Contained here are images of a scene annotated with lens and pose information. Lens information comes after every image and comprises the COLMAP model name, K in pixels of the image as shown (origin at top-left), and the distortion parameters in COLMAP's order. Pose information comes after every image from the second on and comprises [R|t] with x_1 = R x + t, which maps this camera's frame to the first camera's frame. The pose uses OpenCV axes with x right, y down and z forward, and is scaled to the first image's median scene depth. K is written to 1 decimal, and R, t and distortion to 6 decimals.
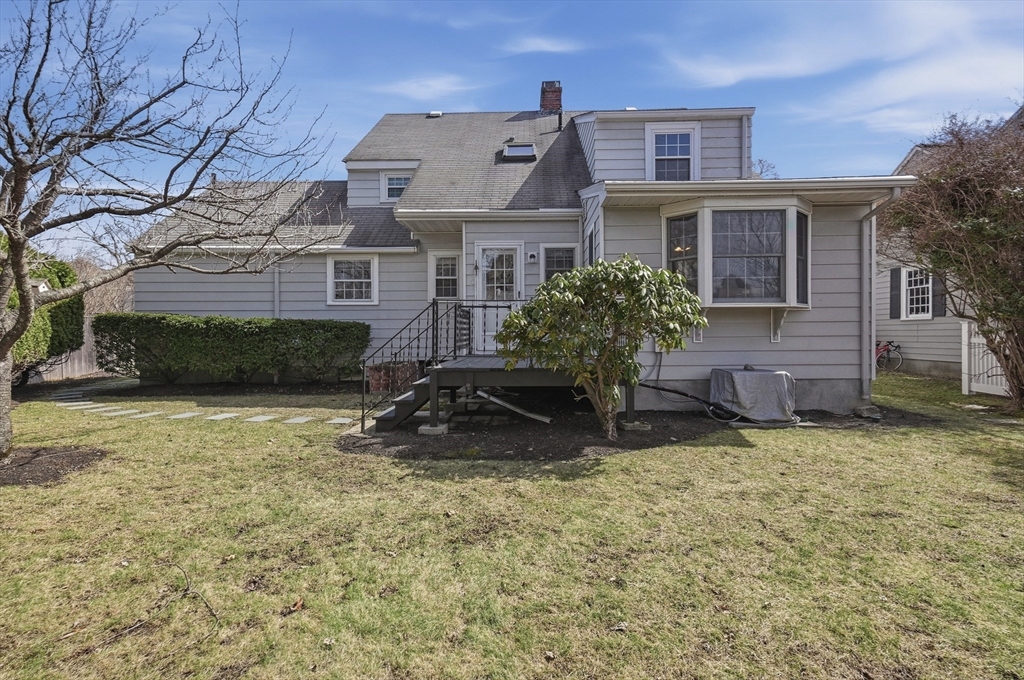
lens RADIAL K [[501.1, 0, 512.0], [0, 501.1, 340.0], [0, 0, 1]] dist [0.019043, 0.000974]
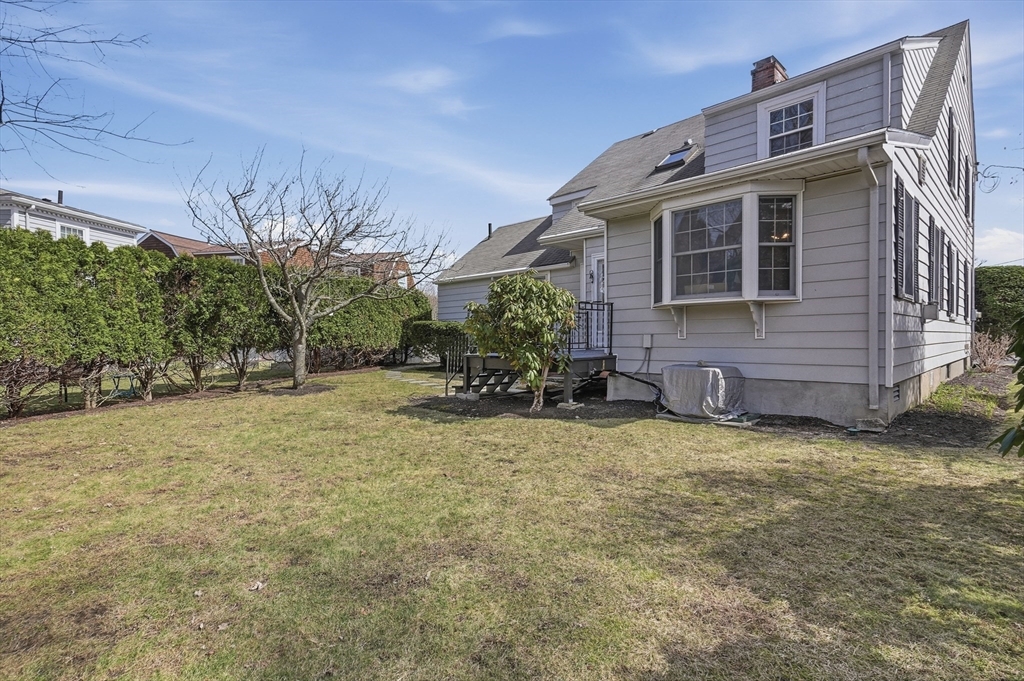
lens RADIAL K [[501.1, 0, 512.0], [0, 501.1, 340.5], [0, 0, 1]] dist [0.019043, 0.000974]
pose [[0.711609, 0.004719, -0.702559, 0.627565], [-0.005054, 0.999986, 0.001598, 0.006287], [0.702557, 0.002414, 0.711623, 0.020966]]
